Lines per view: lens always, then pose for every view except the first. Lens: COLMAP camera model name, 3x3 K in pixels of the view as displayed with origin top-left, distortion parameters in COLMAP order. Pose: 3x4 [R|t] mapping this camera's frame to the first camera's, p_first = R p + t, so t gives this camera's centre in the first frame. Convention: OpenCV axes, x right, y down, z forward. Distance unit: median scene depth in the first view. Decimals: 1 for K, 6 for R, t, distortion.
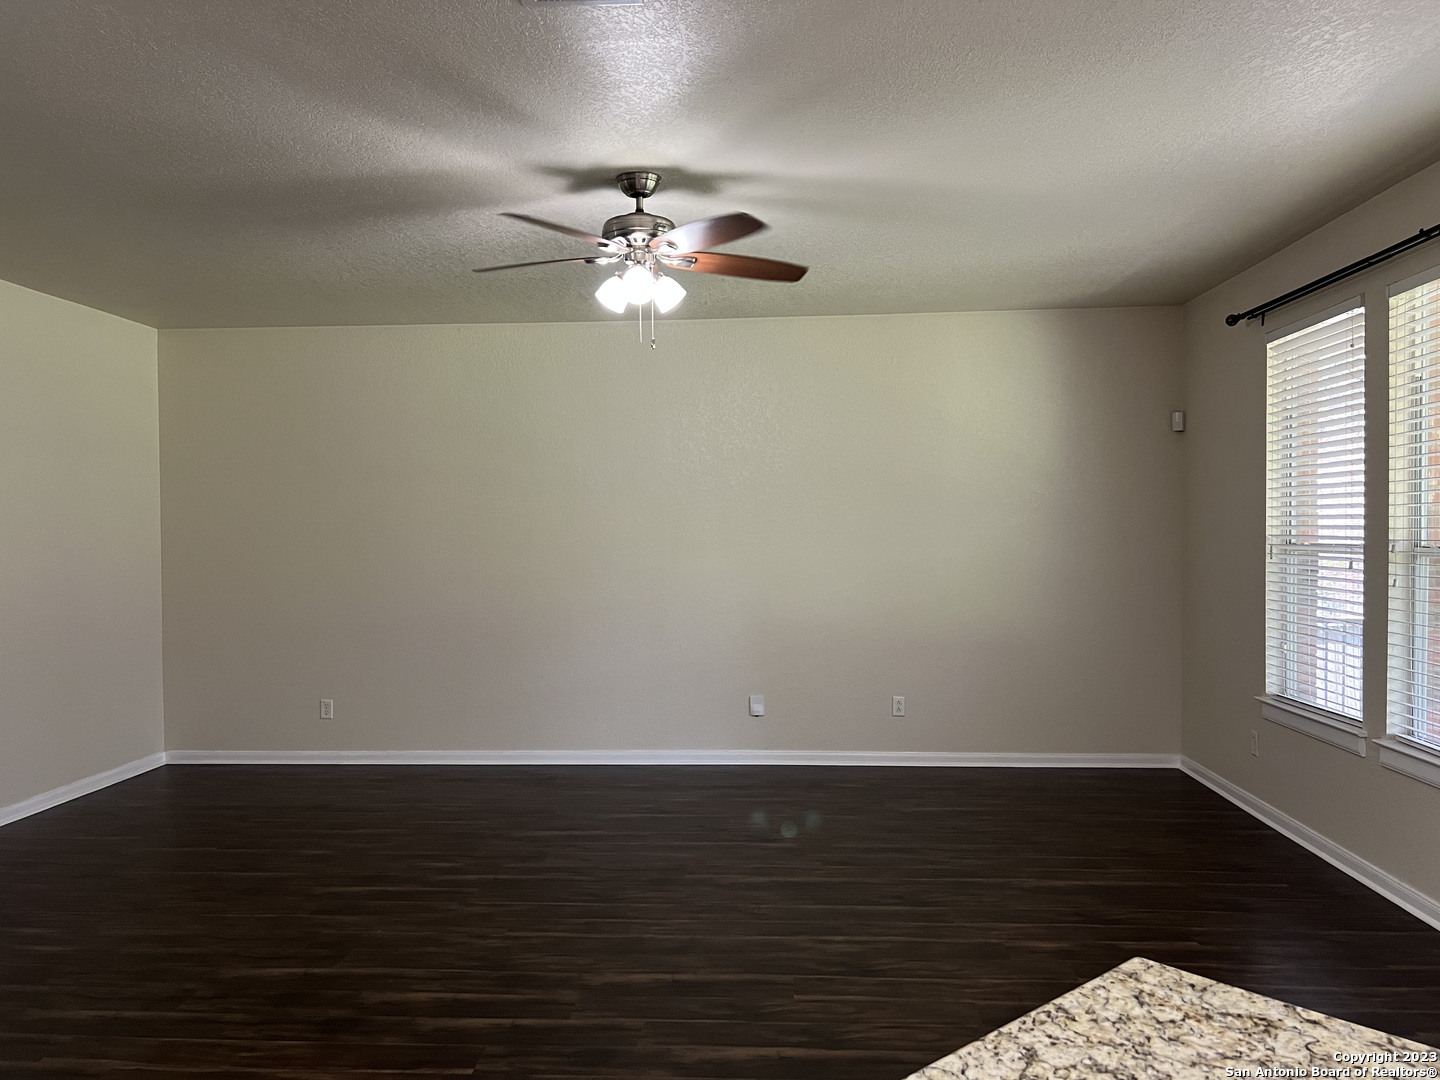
lens RADIAL K [[1092.5, 0, 722.3], [0, 1092.5, 553.4], [0, 0, 1]] dist [0.066377, -0.074586]
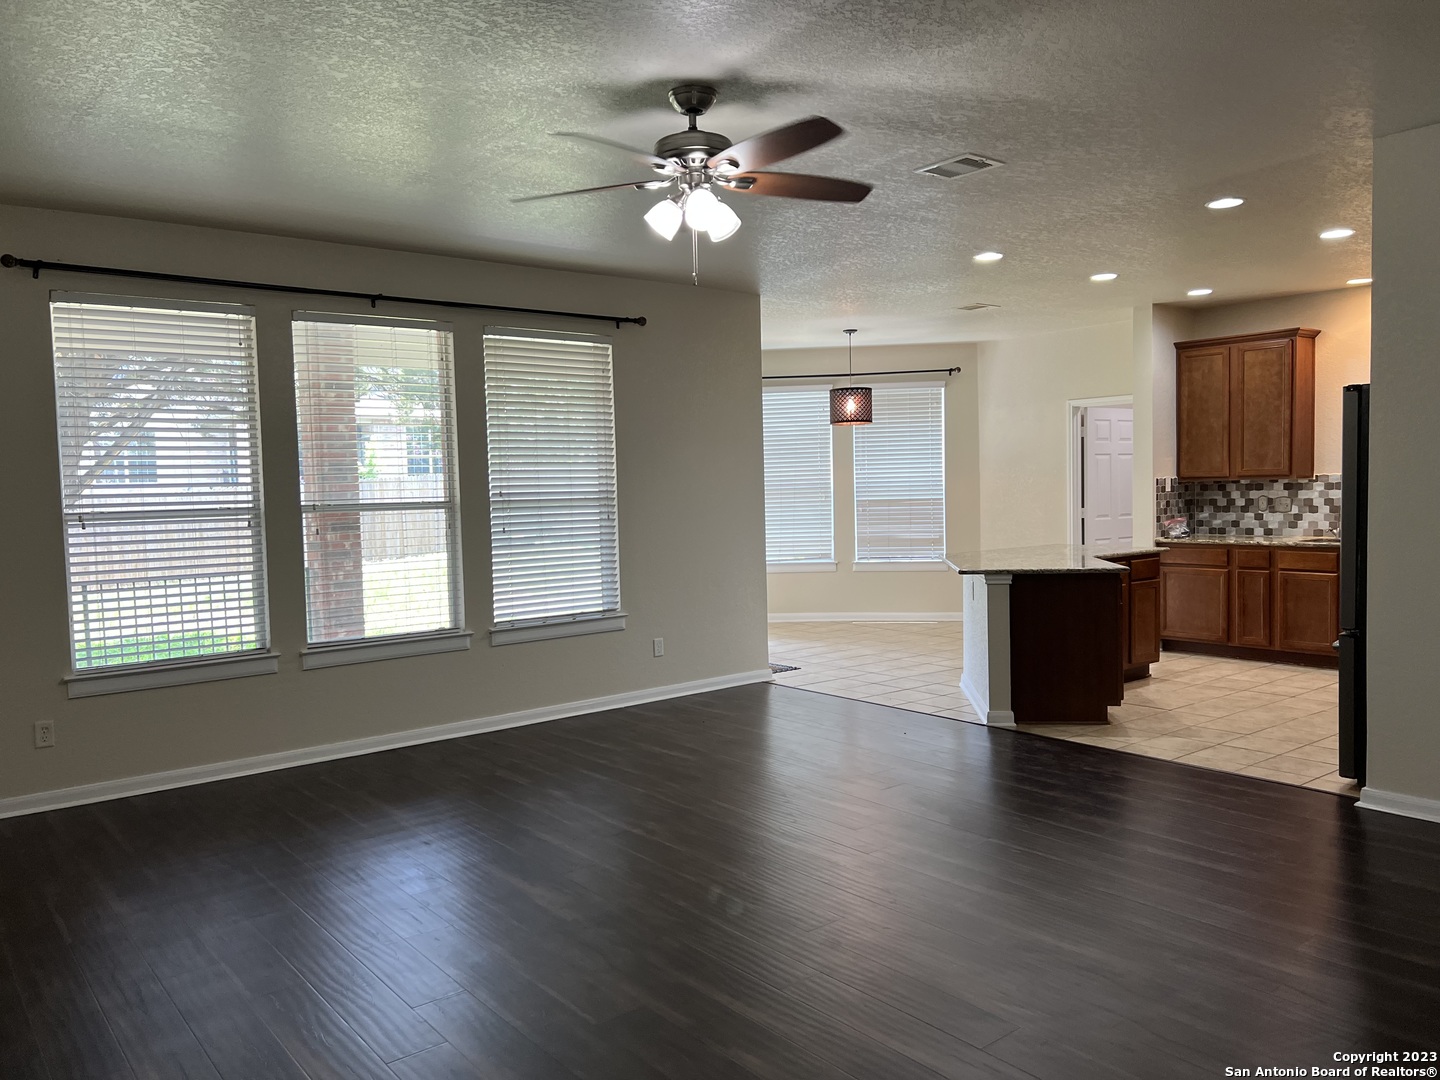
lens RADIAL K [[1092.5, 0, 722.3], [0, 1092.5, 553.4], [0, 0, 1]] dist [0.066377, -0.074586]
pose [[-0.666489, -0.019254, 0.745267, -0.788495], [0.049244, 0.996346, 0.069780, -0.019157], [-0.743887, 0.083208, -0.663105, 1.624771]]
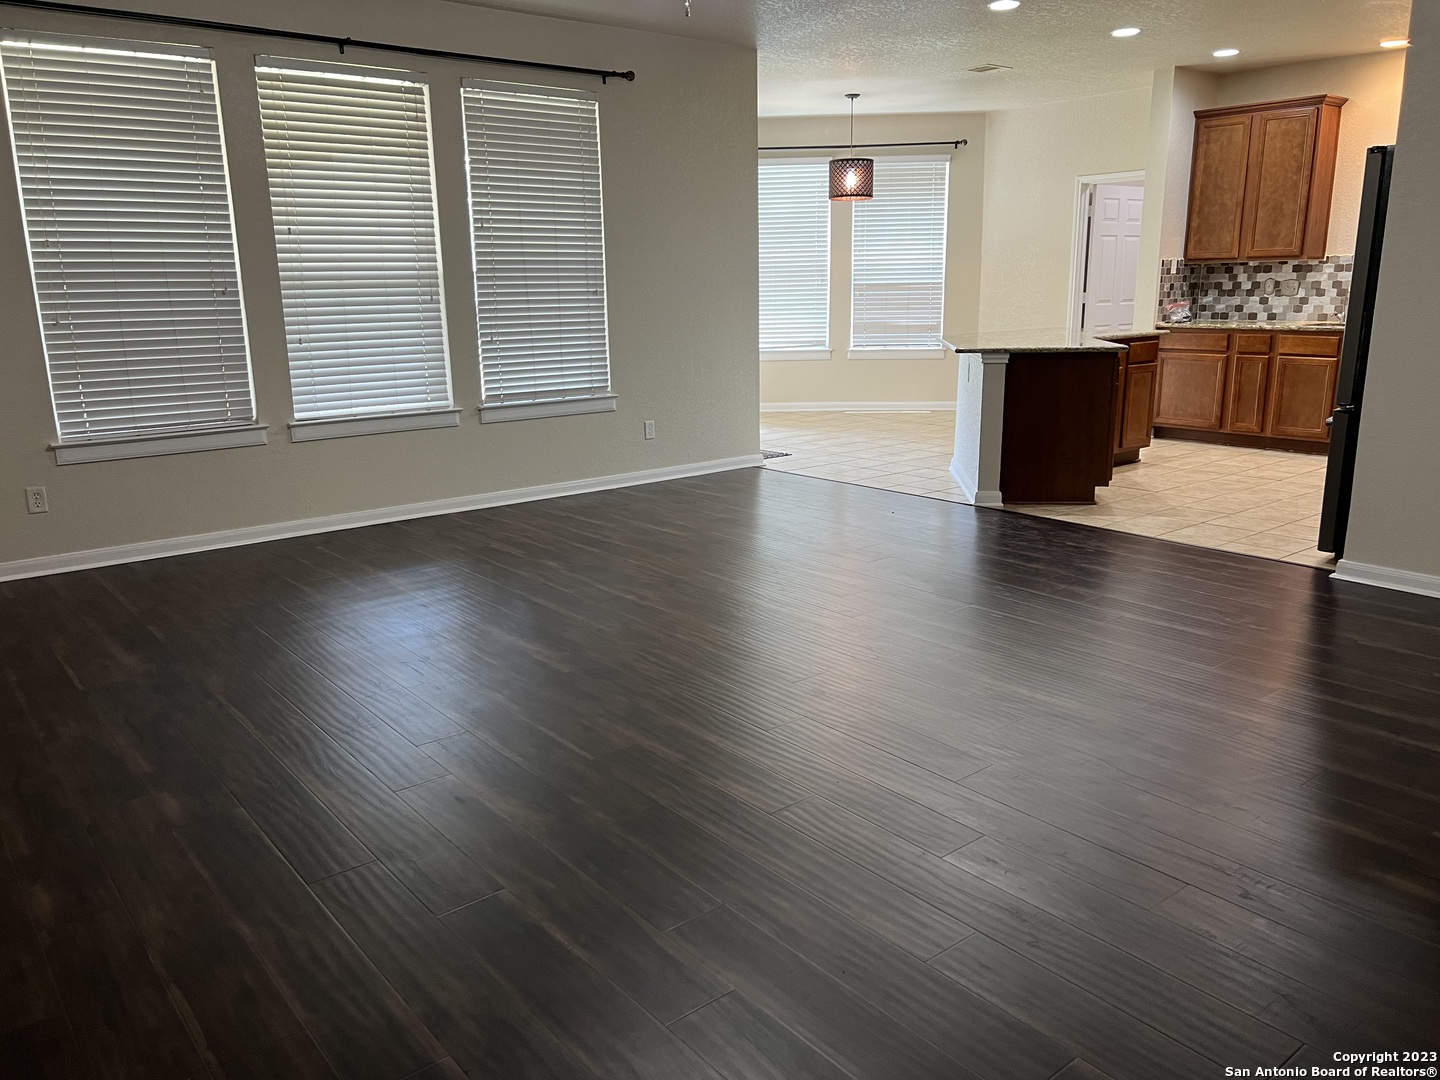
lens RADIAL K [[1091.1, 0, 721.7], [0, 1091.1, 548.6], [0, 0, 1]] dist [0.067054, -0.066339]
pose [[-0.671053, -0.160032, 0.723932, -0.786671], [0.039555, 0.967309, 0.250498, 0.004807], [-0.740354, 0.196732, -0.642785, 1.624693]]
